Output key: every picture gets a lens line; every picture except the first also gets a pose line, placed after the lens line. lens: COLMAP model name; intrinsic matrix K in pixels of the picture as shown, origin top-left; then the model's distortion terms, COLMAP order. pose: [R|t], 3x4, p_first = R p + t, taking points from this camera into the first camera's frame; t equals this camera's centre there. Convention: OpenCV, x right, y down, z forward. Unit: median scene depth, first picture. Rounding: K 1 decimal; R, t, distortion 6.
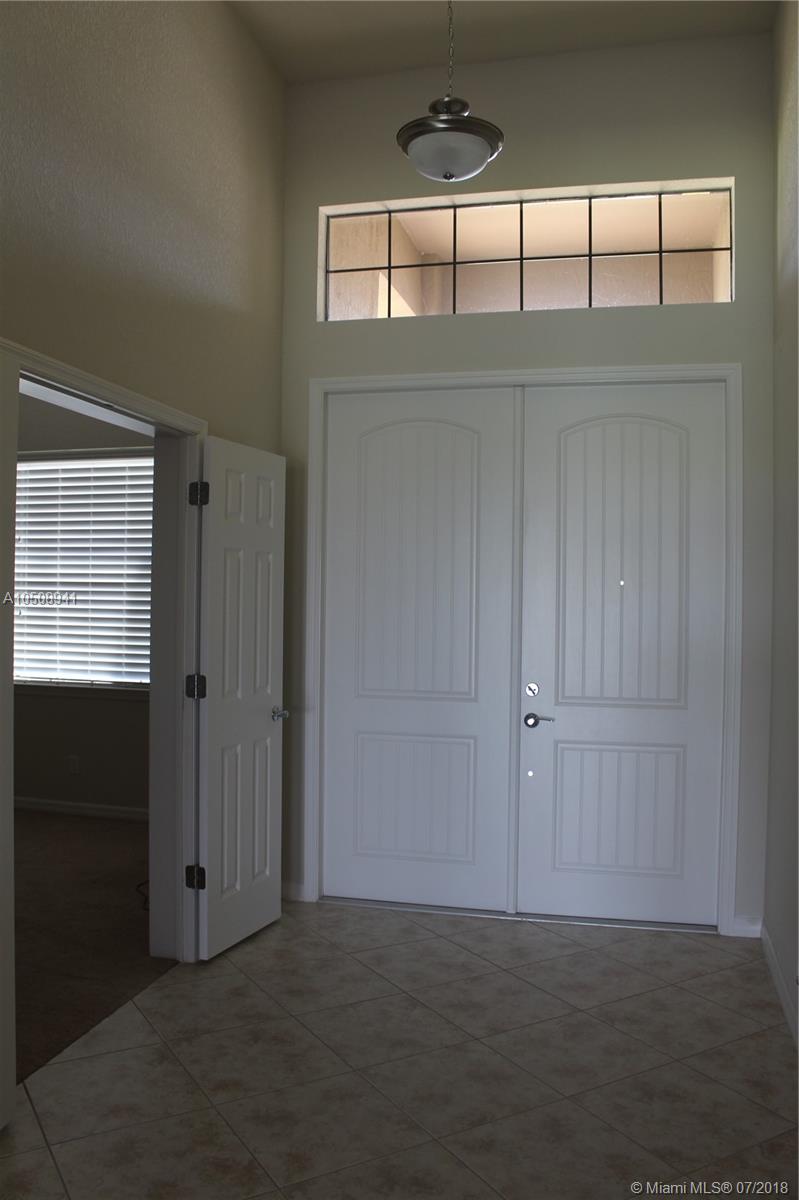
lens RADIAL K [[982.3, 0, 409.8], [0, 982.3, 596.1], [0, 0, 1]] dist [-0.147926, 0.090185]
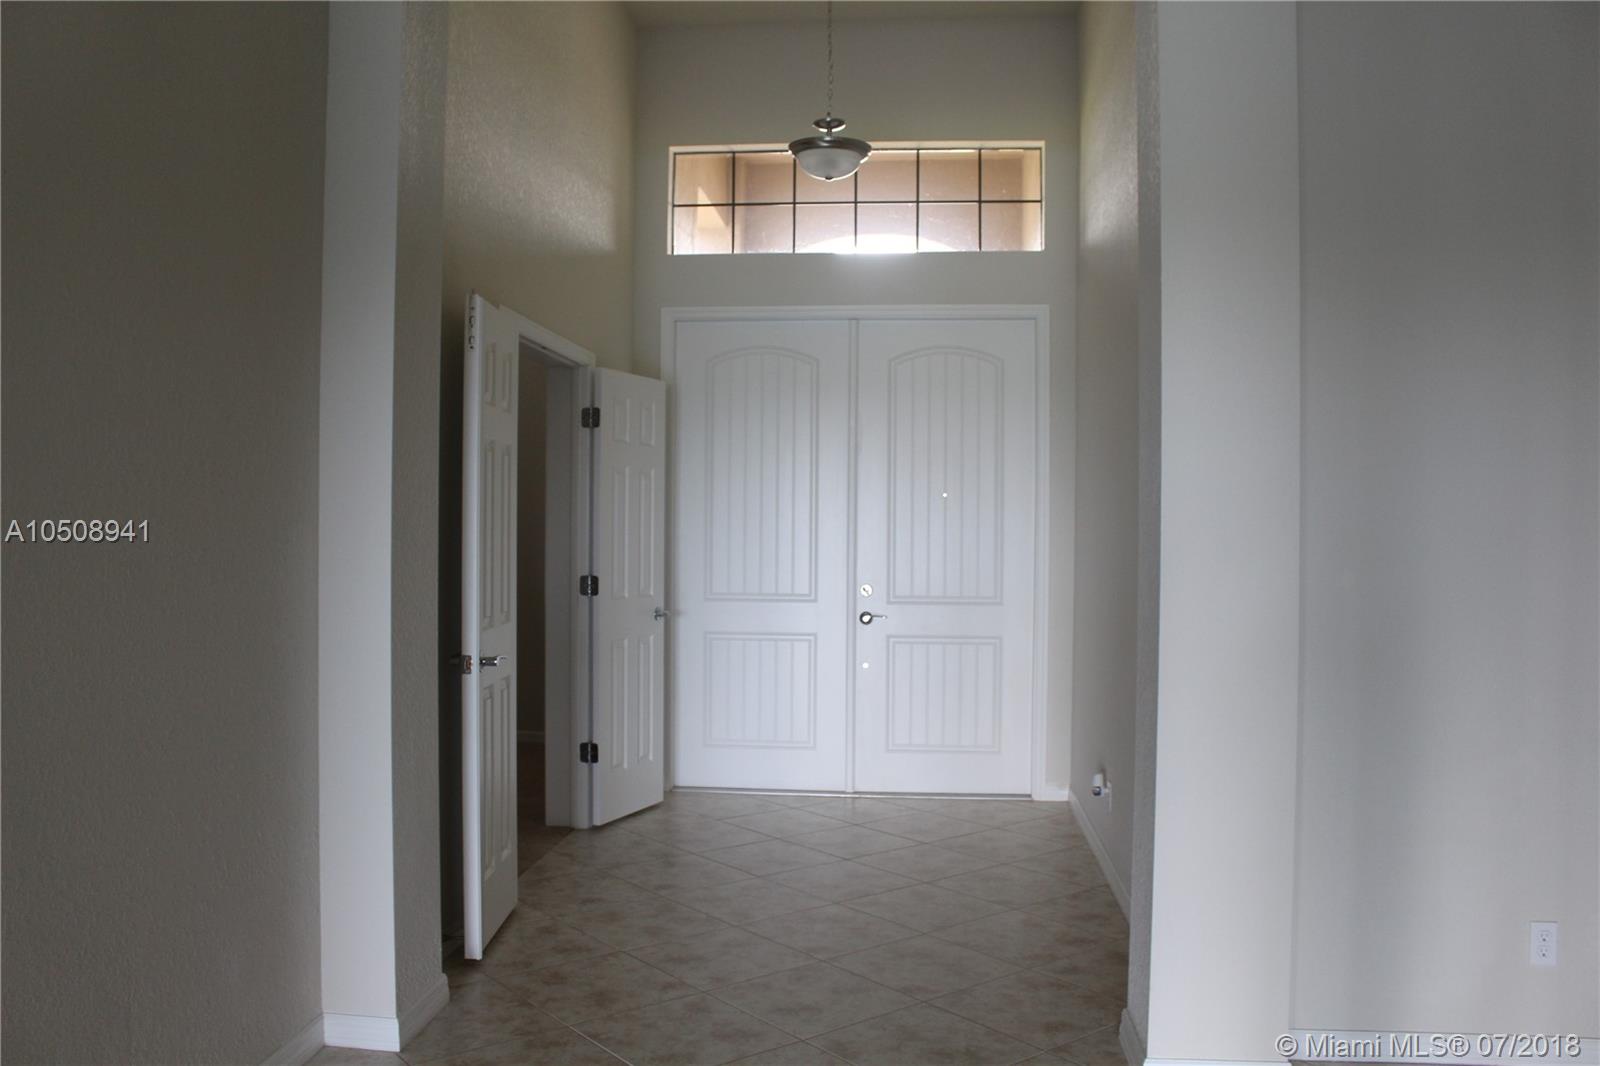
lens RADIAL K [[1309.7, 0, 793.9], [0, 1309.7, 534.1], [0, 0, 1]] dist [-0.147926, 0.090185]
pose [[0.990747, -0.007257, 0.135528, -0.171102], [0.005684, 0.999912, 0.011993, 0.013621], [-0.135603, -0.011112, 0.990701, -0.506015]]
